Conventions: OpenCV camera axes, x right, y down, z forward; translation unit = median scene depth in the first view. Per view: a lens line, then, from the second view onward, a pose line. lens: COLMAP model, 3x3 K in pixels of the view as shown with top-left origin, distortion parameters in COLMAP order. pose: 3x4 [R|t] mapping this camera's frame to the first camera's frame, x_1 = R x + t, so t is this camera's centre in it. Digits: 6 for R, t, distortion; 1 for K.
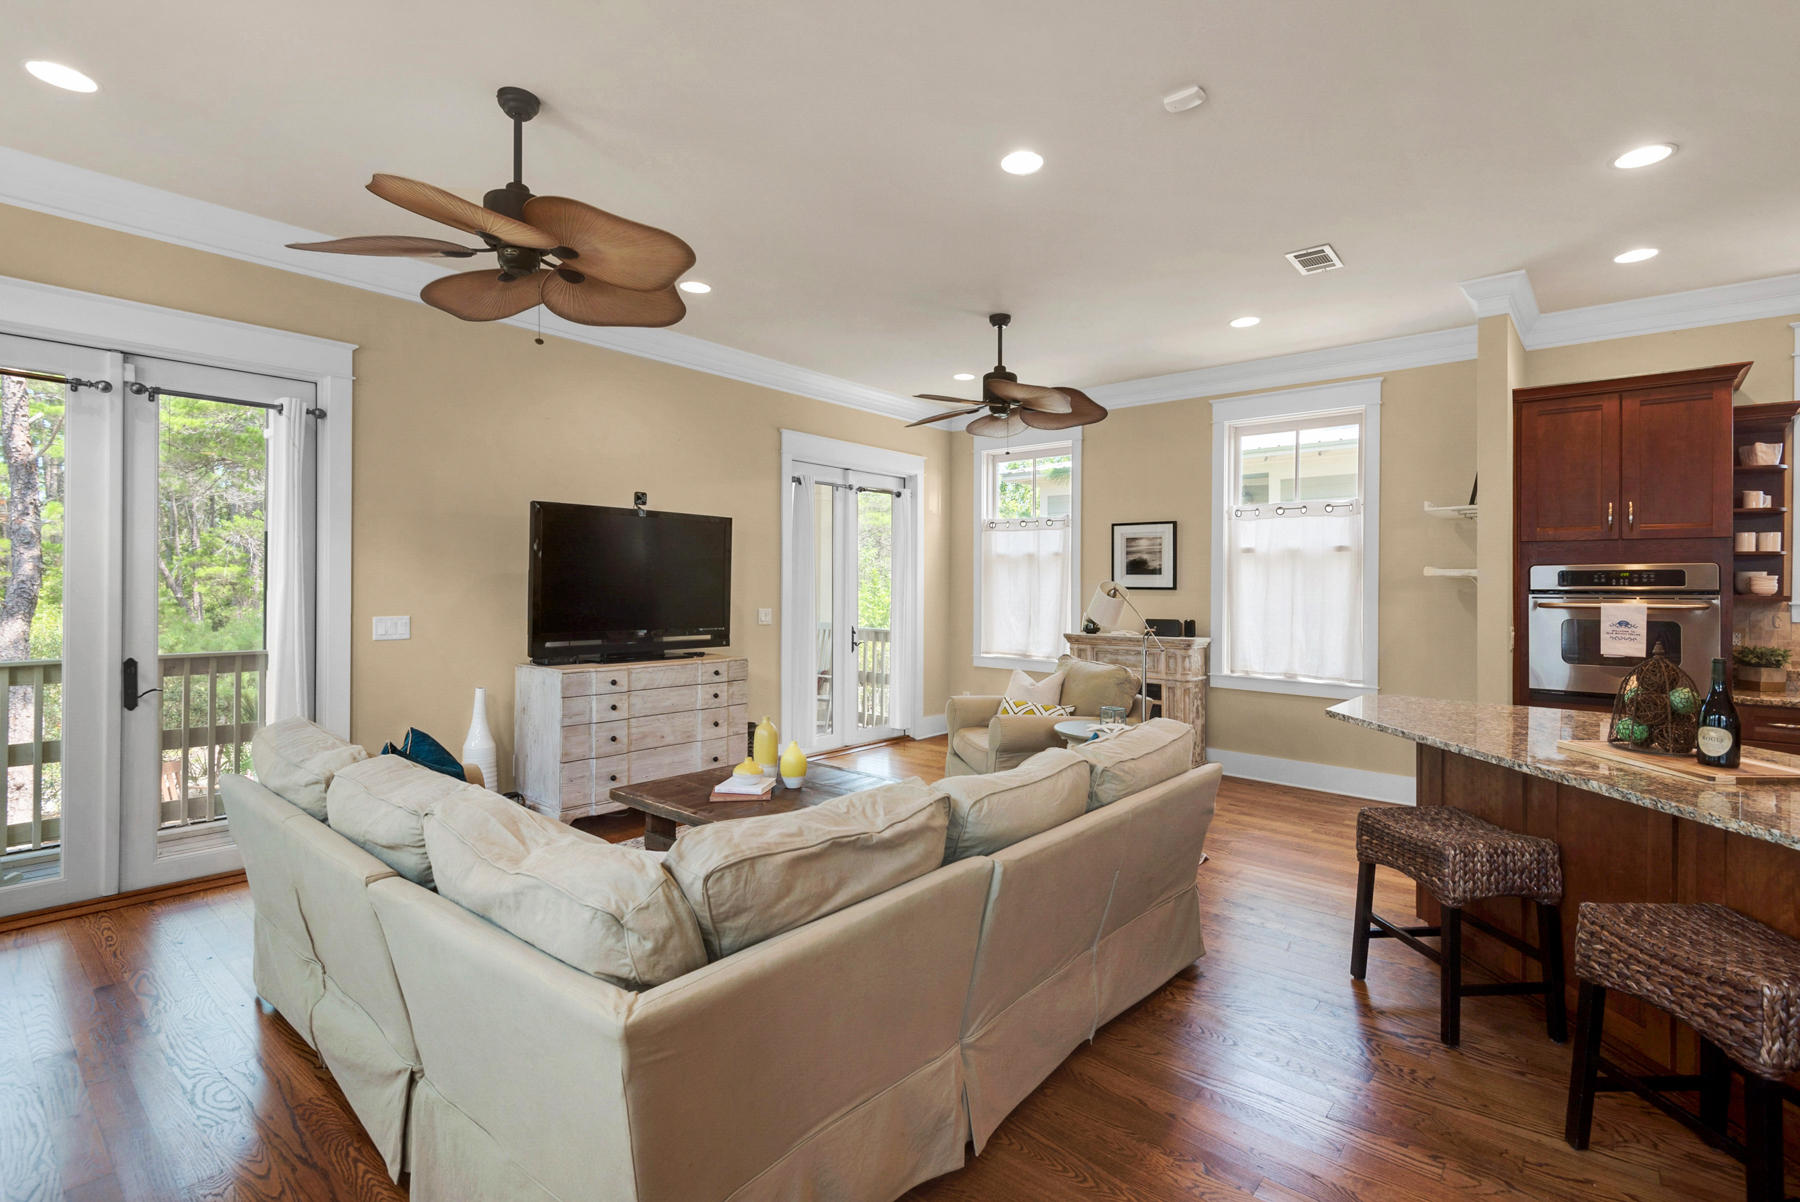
lens RADIAL K [[829.2, 0, 907.9], [0, 829.2, 593.4], [0, 0, 1]] dist [0.019516, -0.013084]
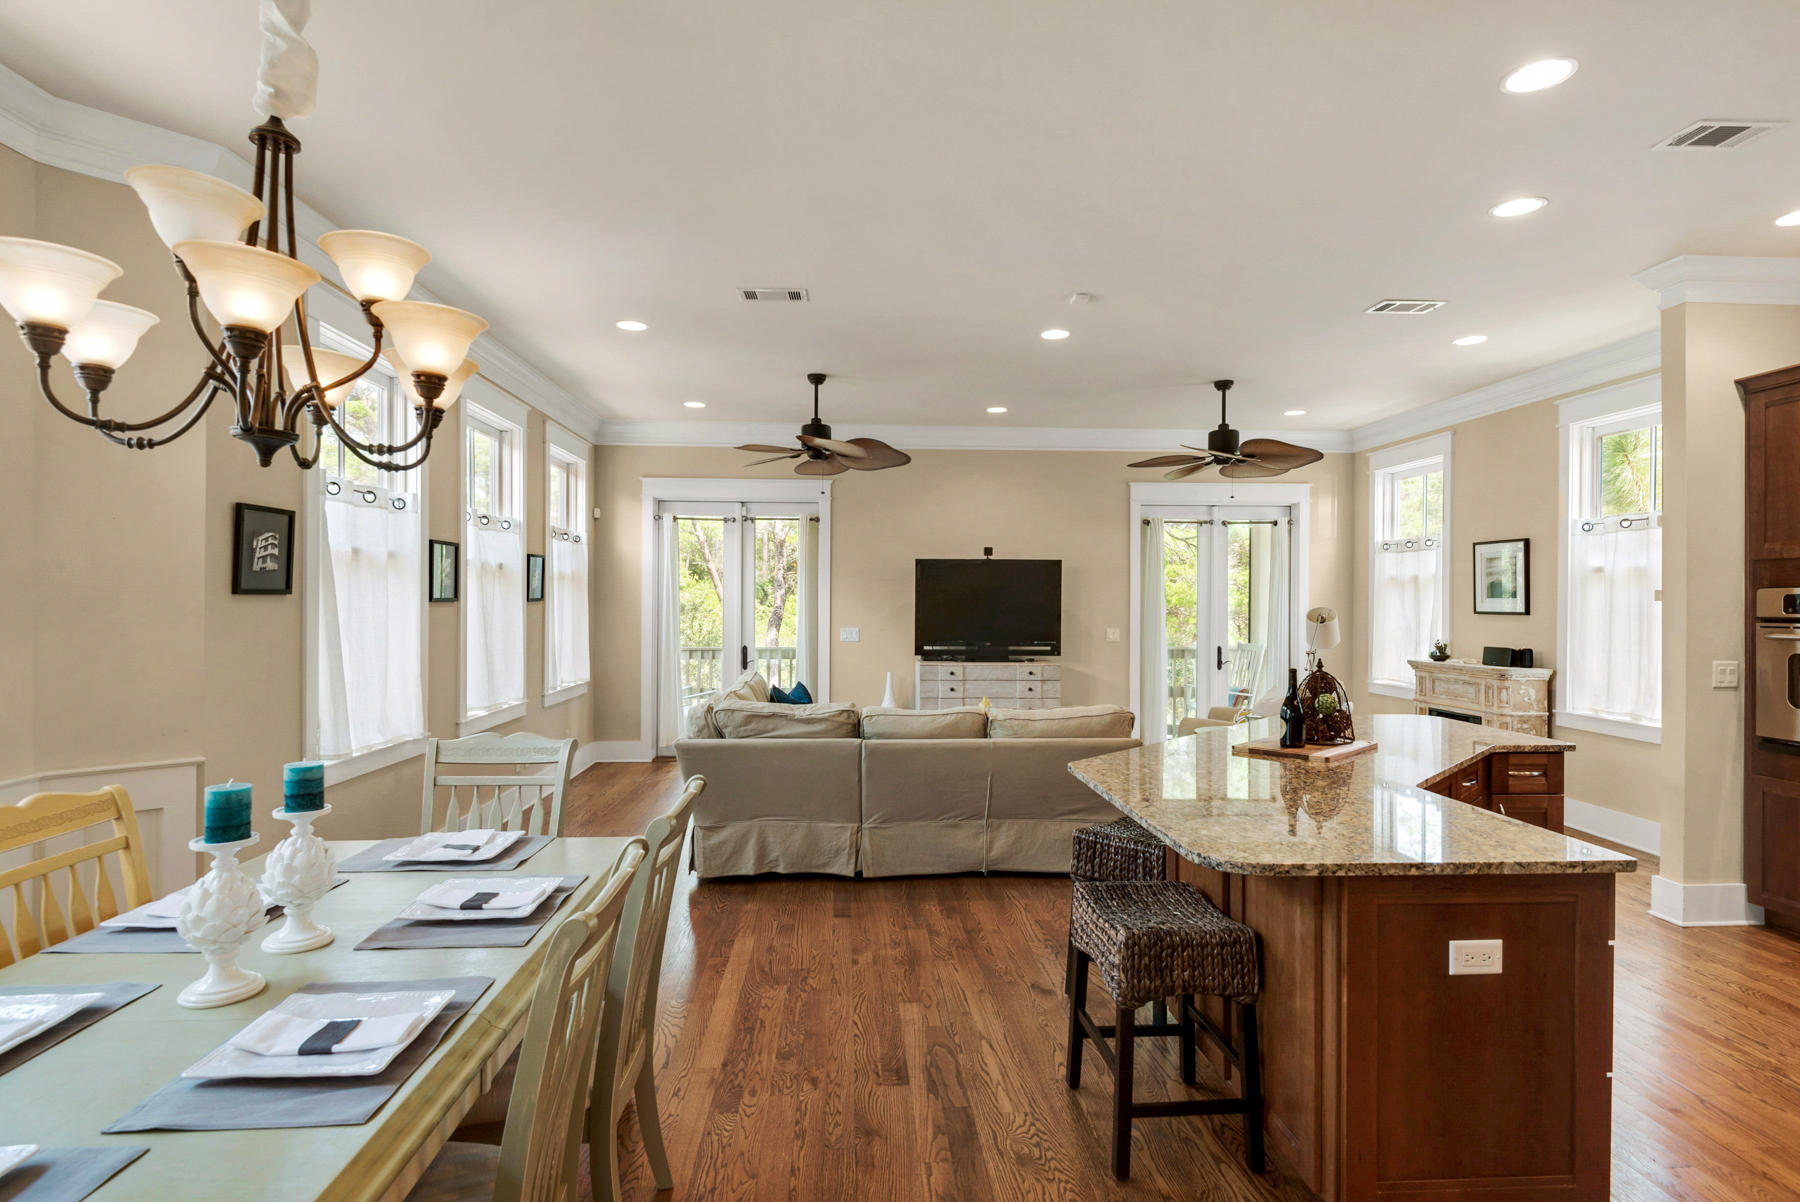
lens RADIAL K [[916.0, 0, 885.7], [0, 916.0, 613.5], [0, 0, 1]] dist [0.024341, -0.030179]
pose [[0.678338, 0.003123, -0.734743, 0.818748], [-0.003897, 0.999992, 0.000652, -0.005650], [0.734739, 0.002421, 0.678345, -0.254137]]
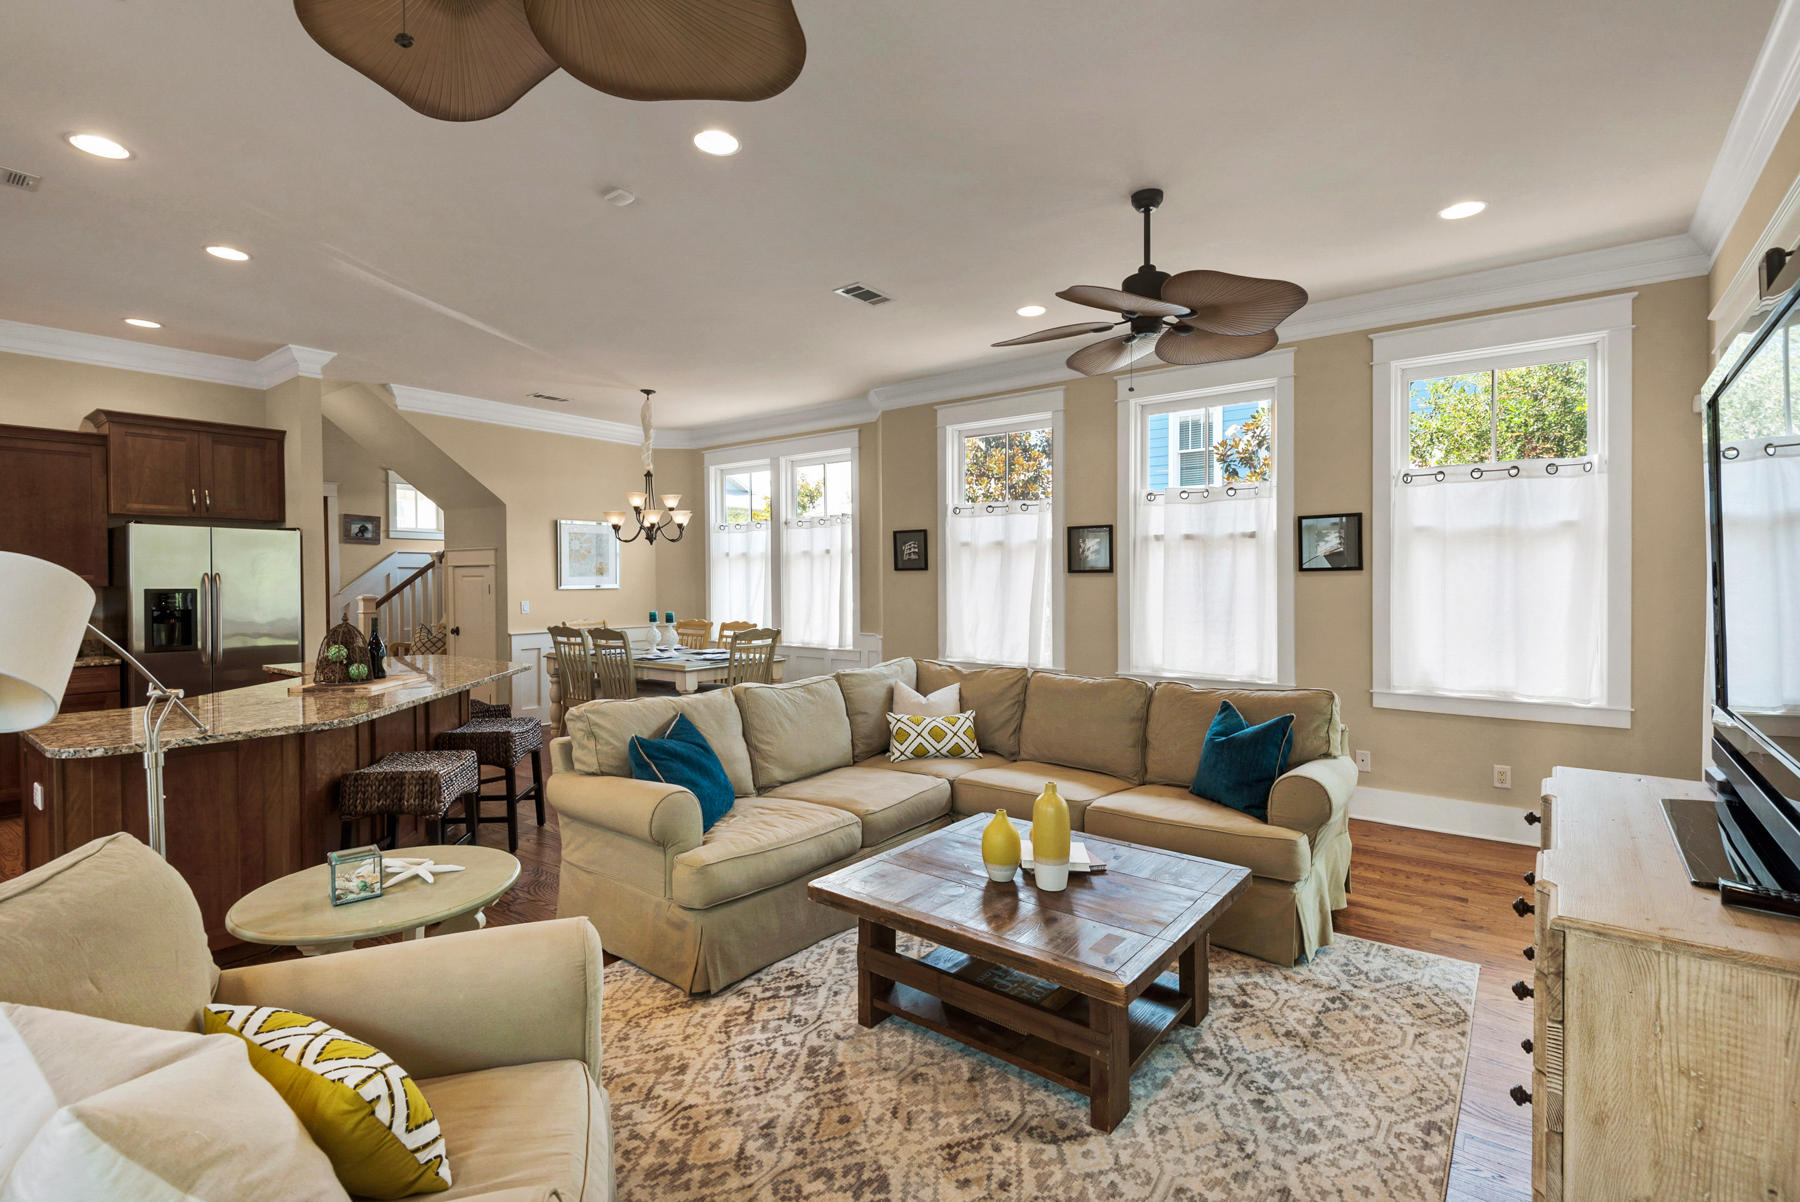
lens RADIAL K [[810.6, 0, 894.8], [0, 810.6, 599.5], [0, 0, 1]] dist [0.023197, -0.014374]
pose [[-0.999272, -0.010046, -0.036817, -0.035903], [-0.011449, 0.999209, 0.038095, -0.021274], [0.036405, 0.038489, -0.998596, 1.386350]]
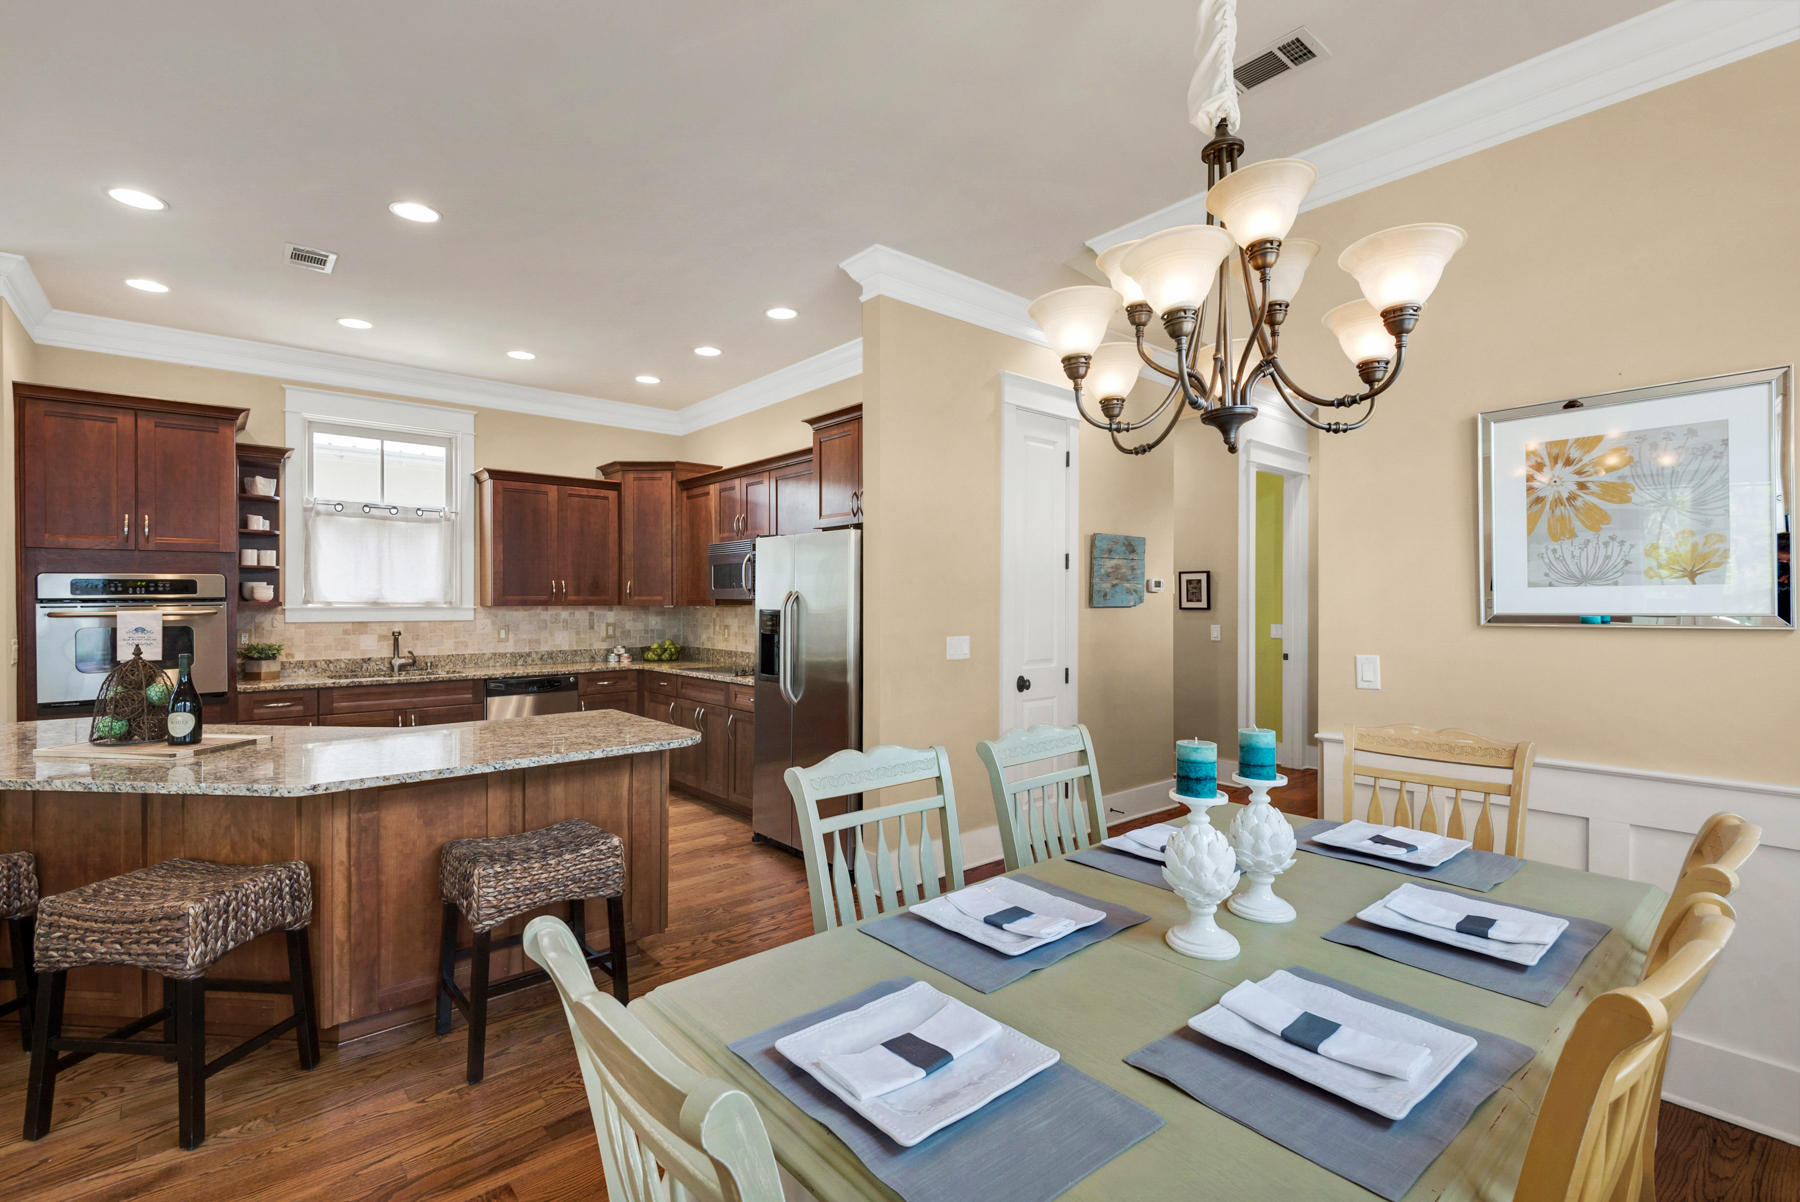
lens RADIAL K [[810.6, 0, 894.8], [0, 810.6, 599.5], [0, 0, 1]] dist [0.023197, -0.014374]
pose [[0.158195, -0.008686, 0.987370, -0.011811], [0.011457, 0.999910, 0.006961, 0.001329], [-0.987341, 0.010211, 0.158281, -0.097924]]
